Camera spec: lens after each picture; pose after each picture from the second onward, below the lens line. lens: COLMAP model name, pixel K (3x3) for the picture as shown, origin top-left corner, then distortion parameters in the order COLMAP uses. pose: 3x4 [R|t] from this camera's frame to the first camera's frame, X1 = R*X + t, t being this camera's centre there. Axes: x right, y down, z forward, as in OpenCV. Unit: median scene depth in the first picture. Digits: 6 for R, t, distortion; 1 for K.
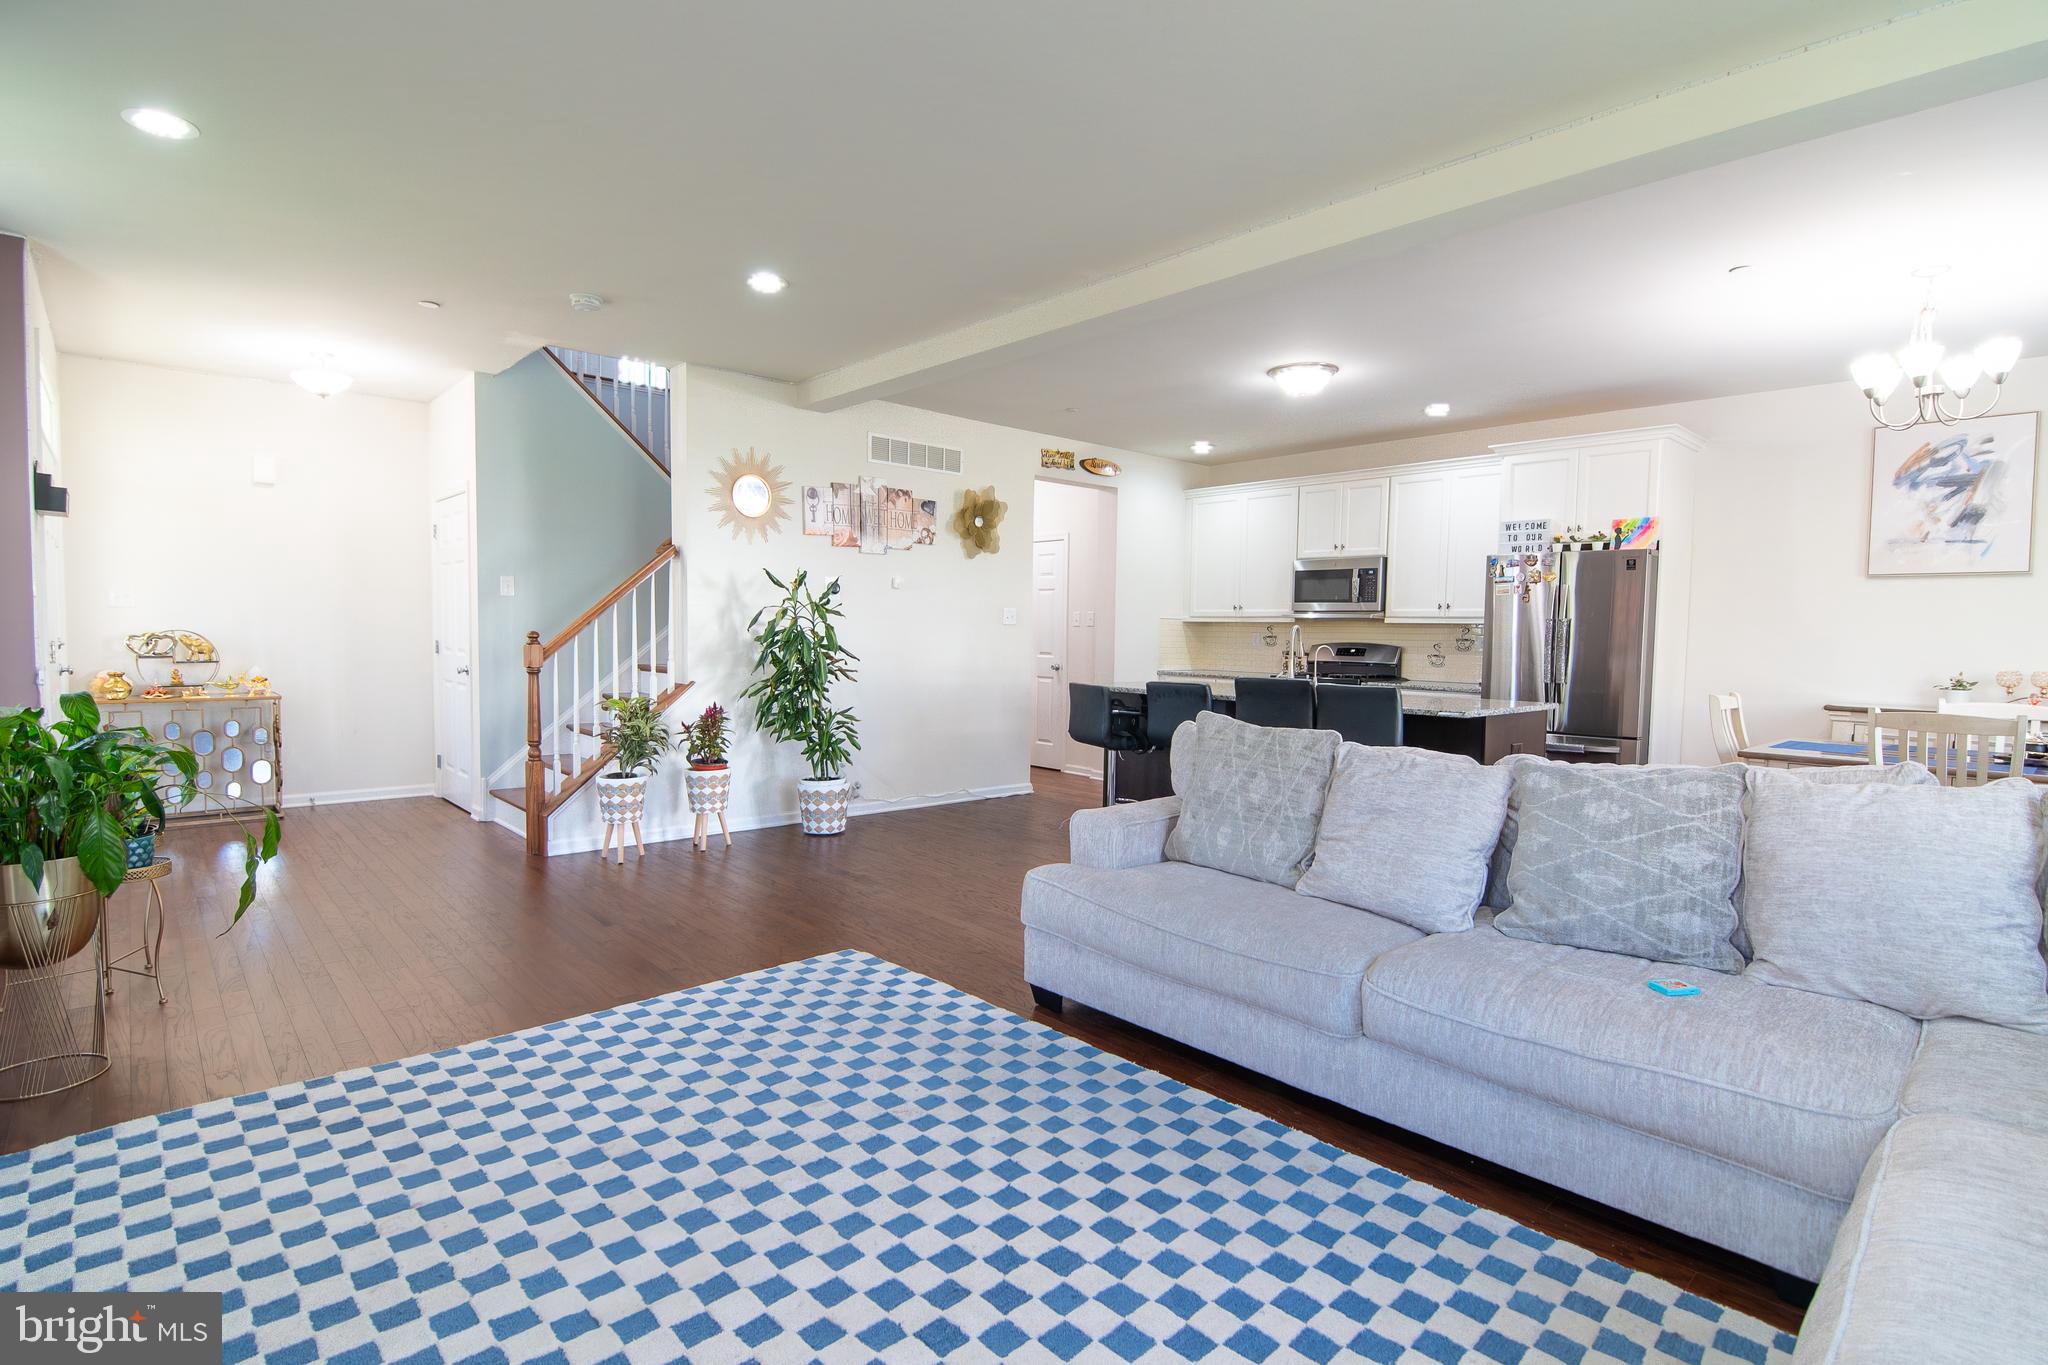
lens RADIAL K [[1005.7, 0, 1024.0], [0, 1005.7, 682.5], [0, 0, 1]] dist [0.013887, -0.017749]
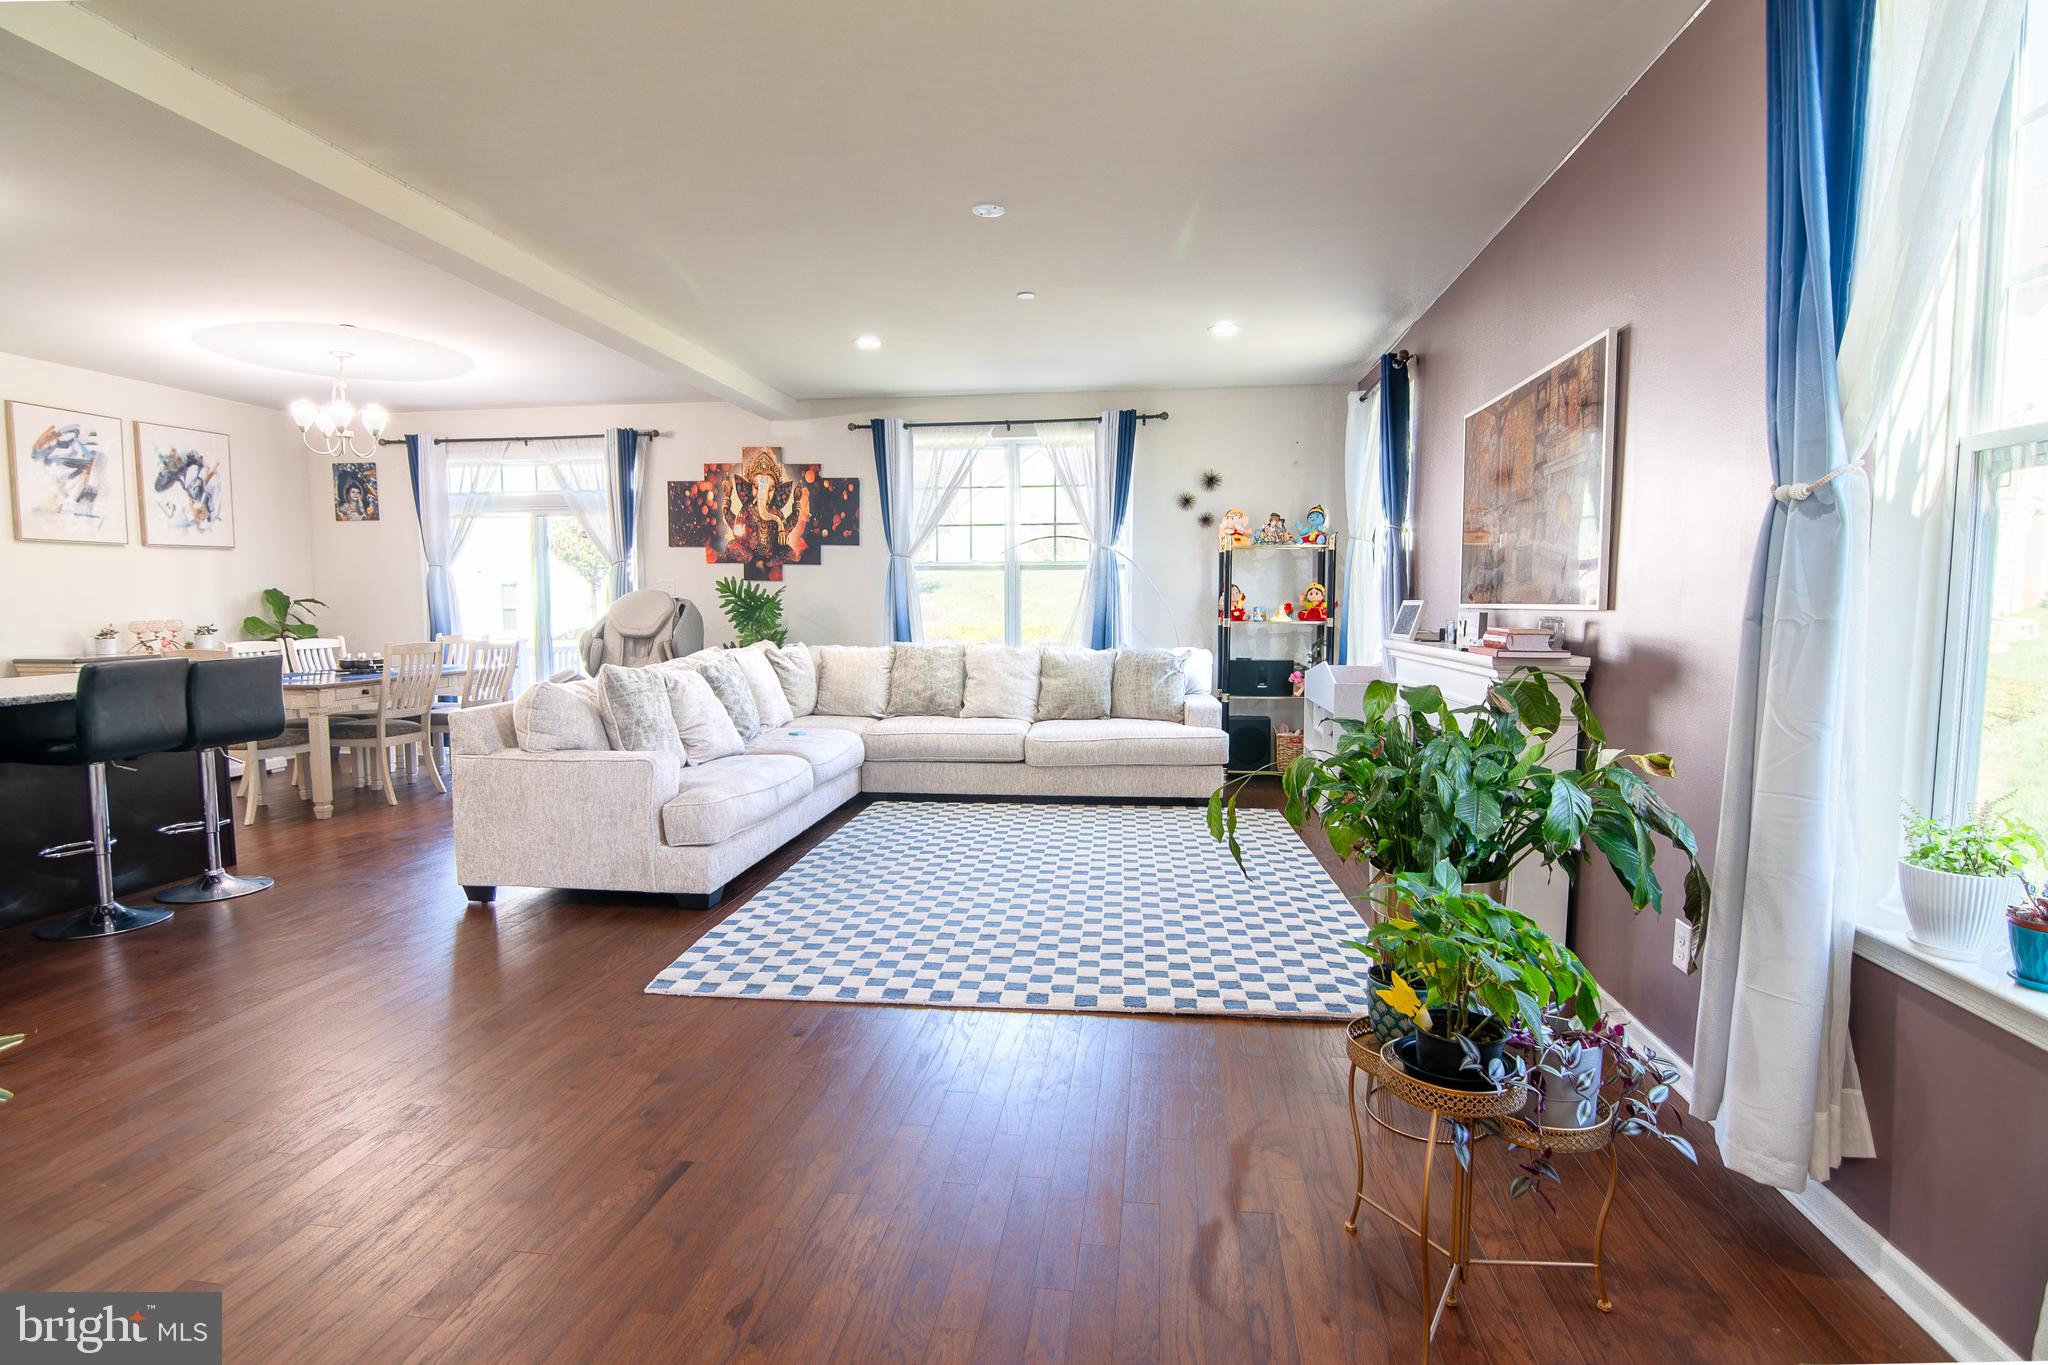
lens RADIAL K [[1005.7, 0, 1024.0], [0, 1005.7, 682.5], [0, 0, 1]] dist [0.013887, -0.017749]
pose [[-0.647051, -0.069589, 0.759264, -0.708340], [0.036759, 0.991821, 0.122231, -0.047585], [-0.761560, 0.106999, -0.639201, 0.926429]]
